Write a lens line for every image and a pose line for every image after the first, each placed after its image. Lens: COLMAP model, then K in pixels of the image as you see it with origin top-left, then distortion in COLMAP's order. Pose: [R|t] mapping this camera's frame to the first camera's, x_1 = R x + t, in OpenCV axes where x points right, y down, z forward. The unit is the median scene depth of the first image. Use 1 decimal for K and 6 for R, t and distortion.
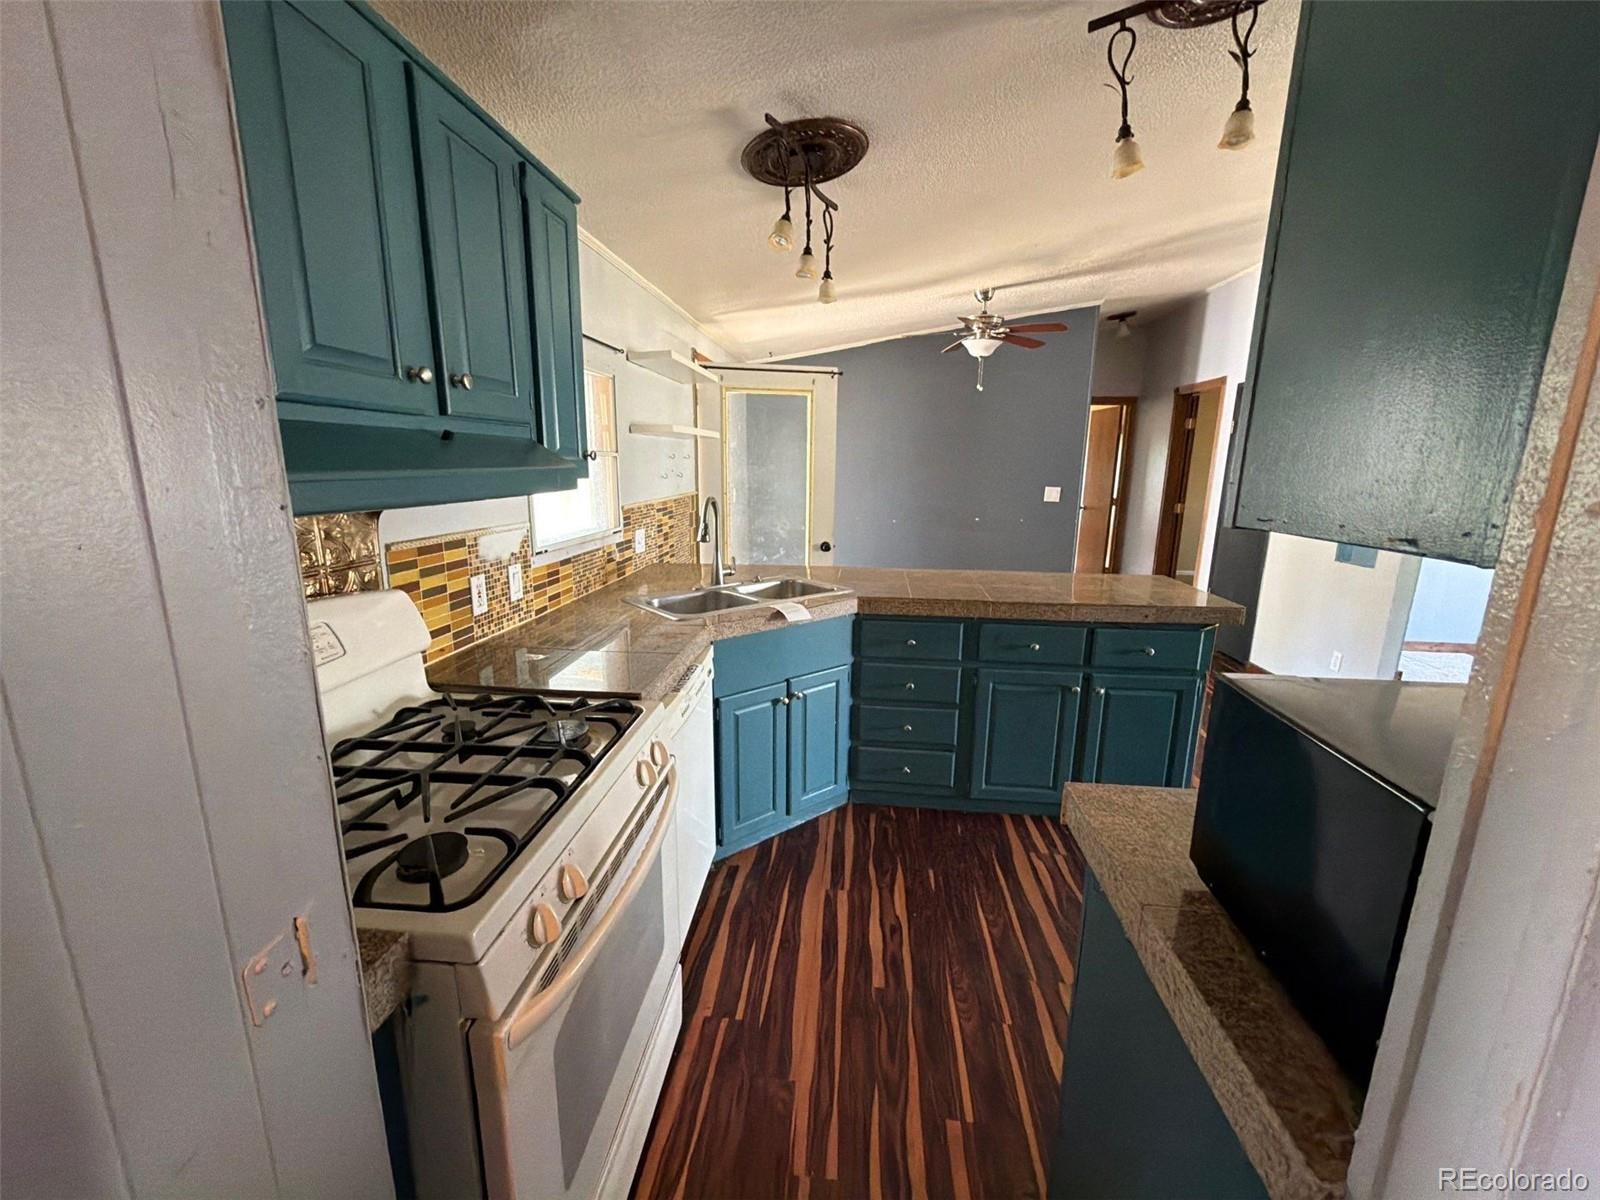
lens RADIAL K [[638.9, 0, 799.0], [0, 638.9, 601.1], [0, 0, 1]] dist [-0.001319, 0.000030]
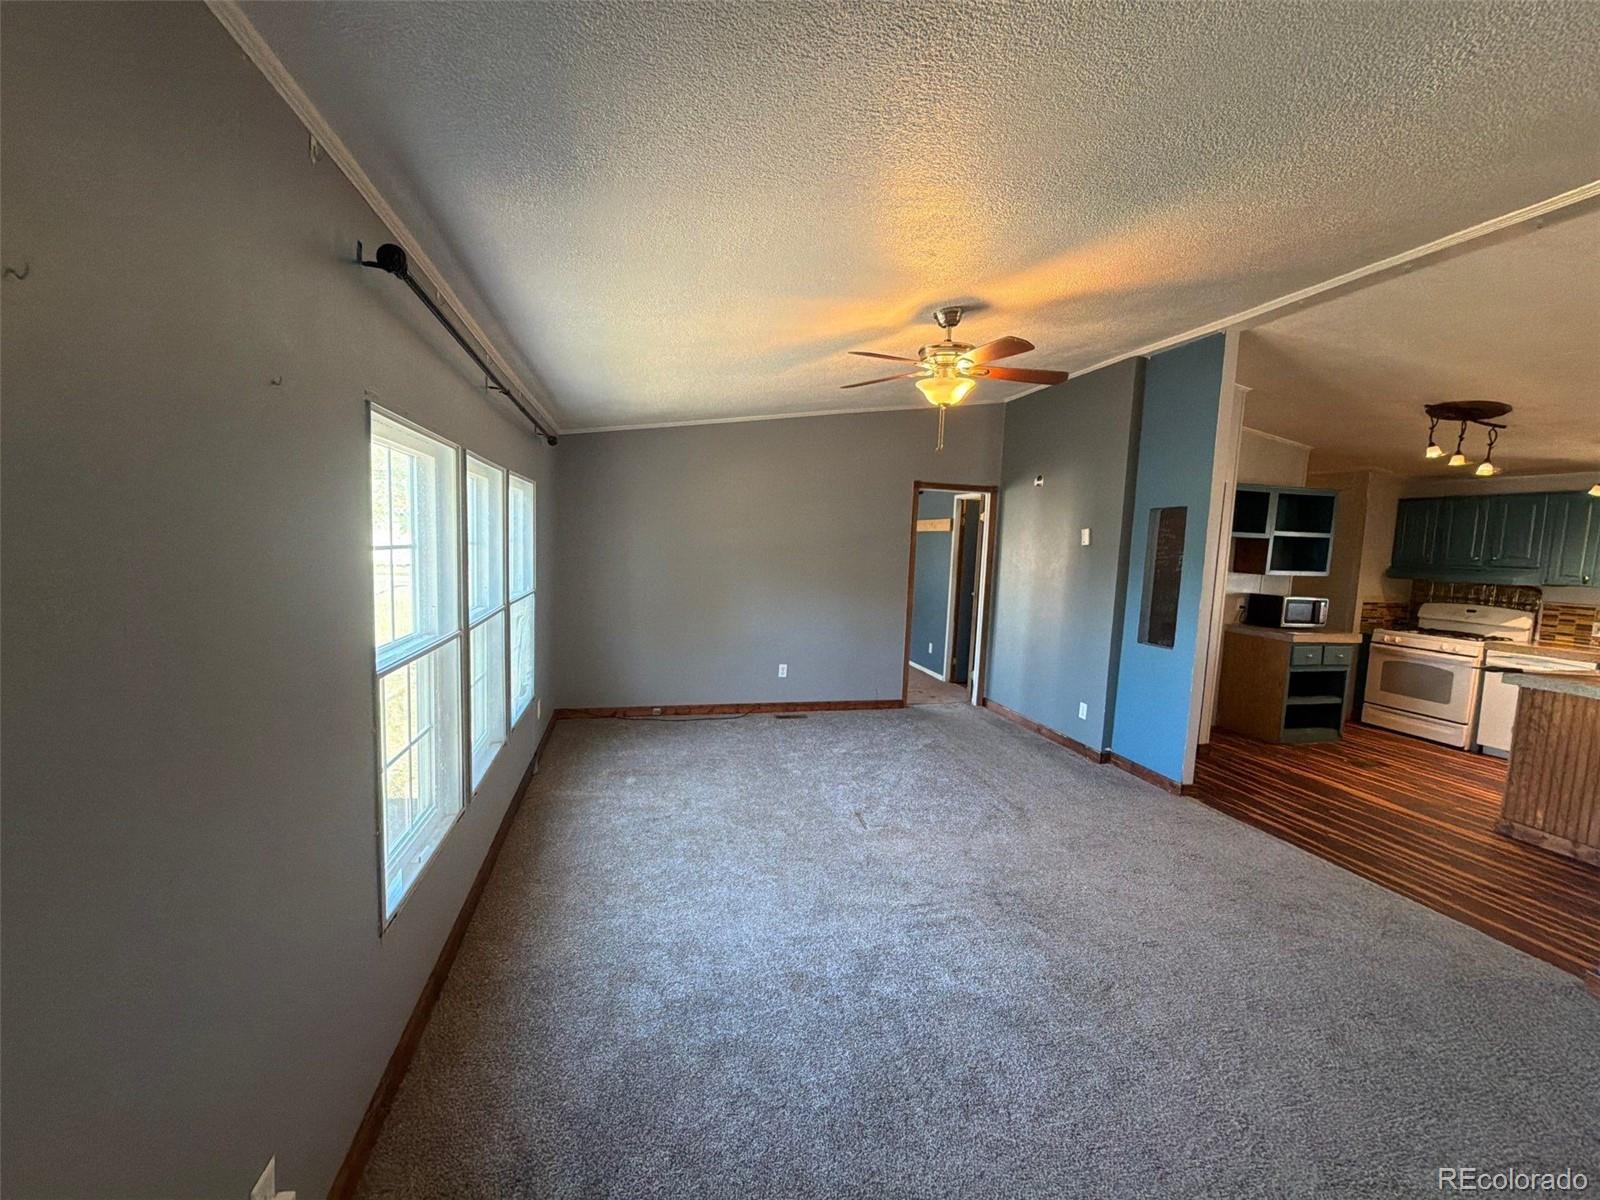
lens RADIAL K [[638.9, 0, 799.0], [0, 638.9, 601.1], [0, 0, 1]] dist [-0.001319, 0.000030]
pose [[-0.939254, -0.016136, -0.342842, 3.354716], [-0.120318, 0.950986, 0.284866, -0.452601], [0.321442, 0.308811, -0.895160, 2.129471]]
